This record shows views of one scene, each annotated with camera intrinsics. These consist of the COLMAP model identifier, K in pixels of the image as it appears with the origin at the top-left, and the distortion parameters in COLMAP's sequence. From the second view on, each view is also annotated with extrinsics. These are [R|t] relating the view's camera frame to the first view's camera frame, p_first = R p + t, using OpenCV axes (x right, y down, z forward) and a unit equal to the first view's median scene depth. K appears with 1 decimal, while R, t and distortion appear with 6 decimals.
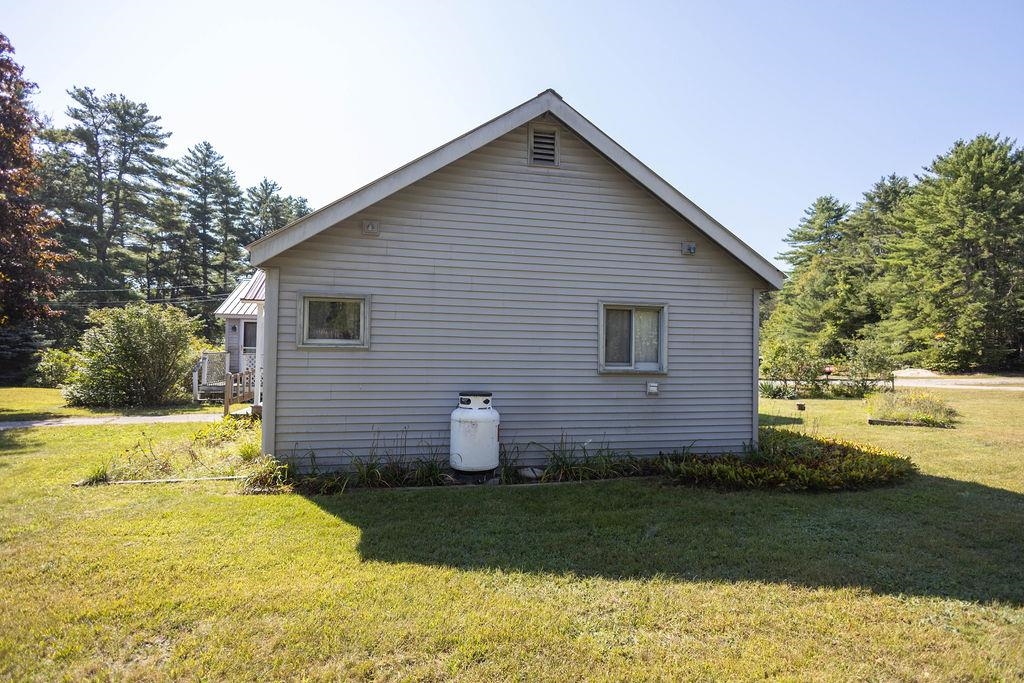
lens RADIAL K [[468.1, 0, 518.0], [0, 468.1, 344.0], [0, 0, 1]] dist [0.017370, -0.006353]
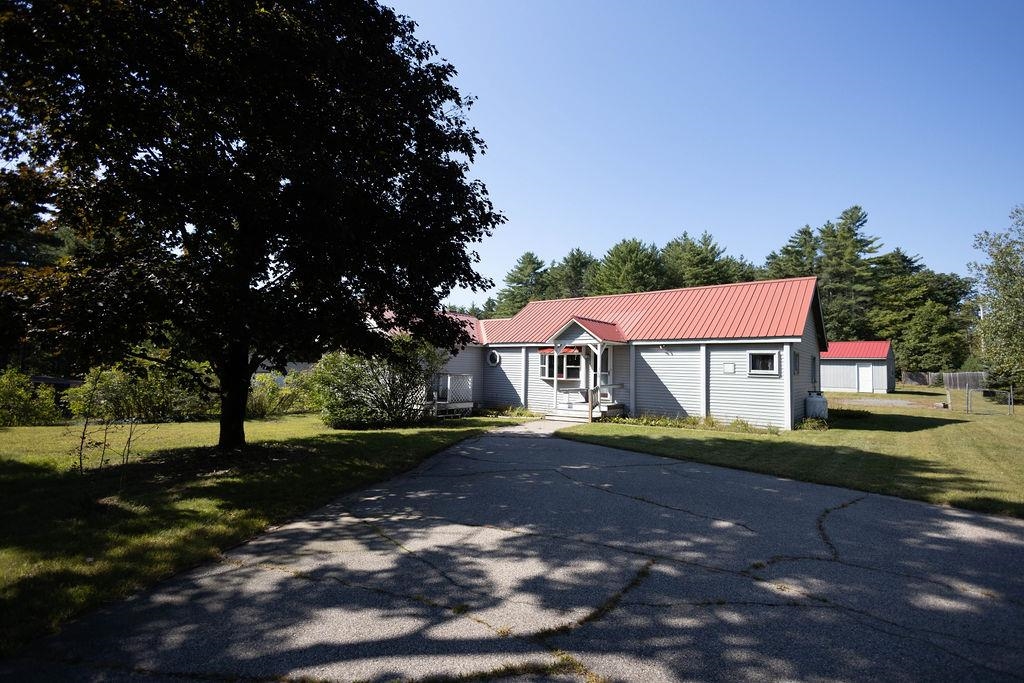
lens RADIAL K [[468.1, 0, 515.3], [0, 468.1, 340.8], [0, 0, 1]] dist [0.017370, -0.006353]
pose [[0.769573, 0.037904, 0.637433, -0.380401], [-0.014775, 0.999026, -0.041568, -0.005616], [-0.638389, 0.022572, 0.769383, 0.001682]]
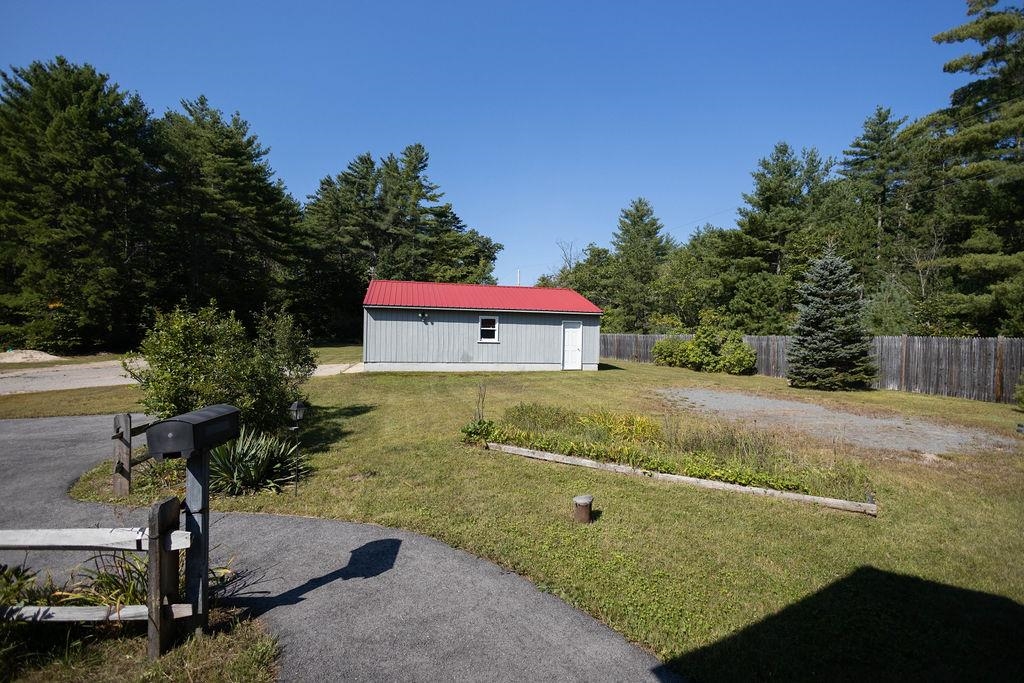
lens RADIAL K [[468.1, 0, 512.2], [0, 468.1, 341.1], [0, 0, 1]] dist [0.017370, -0.006353]
pose [[-0.081297, -0.026728, 0.996332, 0.075349], [-0.029705, 0.999261, 0.024383, 0.000240], [-0.996247, -0.027614, -0.082031, 0.308843]]
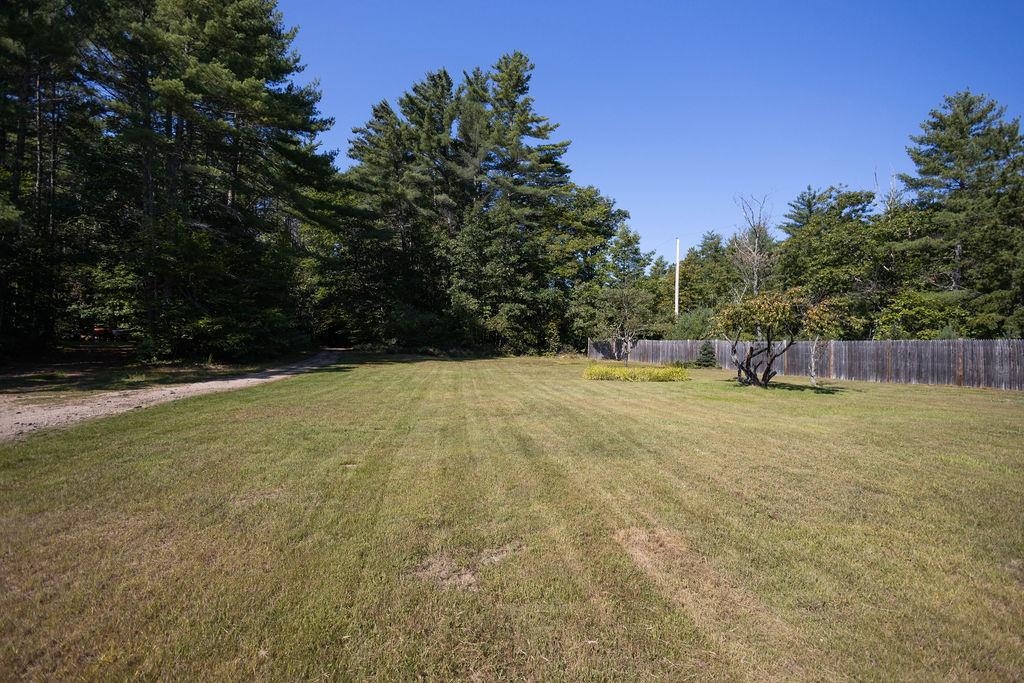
lens RADIAL K [[468.1, 0, 513.6], [0, 468.1, 340.8], [0, 0, 1]] dist [0.017370, -0.006353]
pose [[-0.029732, -0.008321, 0.999523, 0.583475], [-0.033765, 0.999403, 0.007316, 0.014568], [-0.998987, -0.033531, -0.029995, 0.508307]]
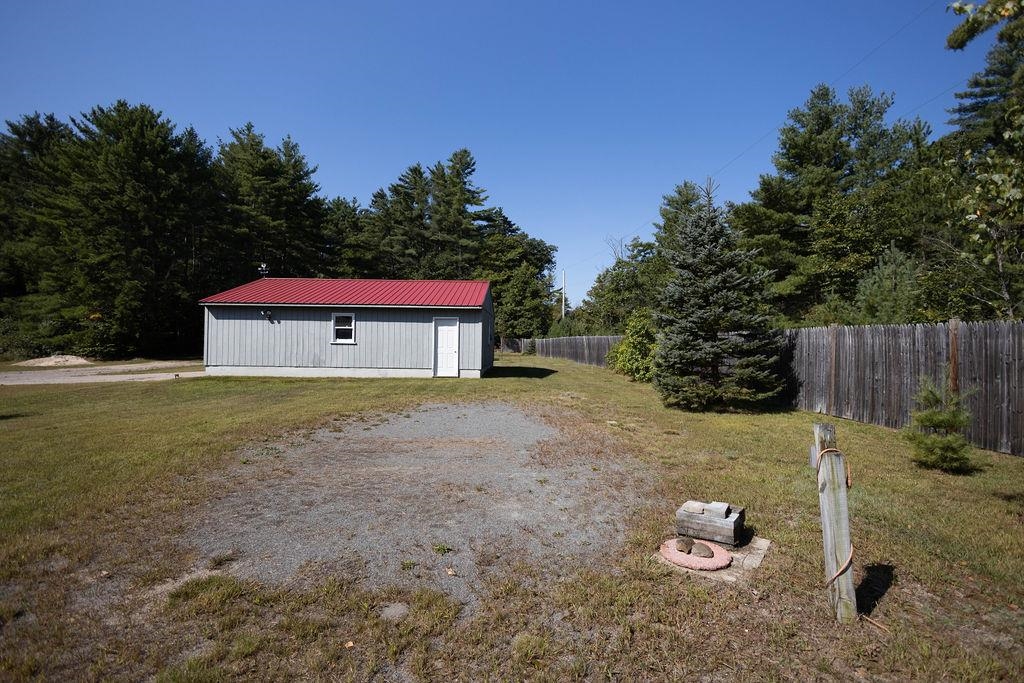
lens RADIAL K [[468.1, 0, 512.9], [0, 468.1, 338.9], [0, 0, 1]] dist [0.017370, -0.006353]
pose [[0.159684, -0.003514, 0.987162, 0.159189], [-0.020091, 0.999775, 0.006808, 0.003575], [-0.986964, -0.020920, 0.159577, 0.112656]]
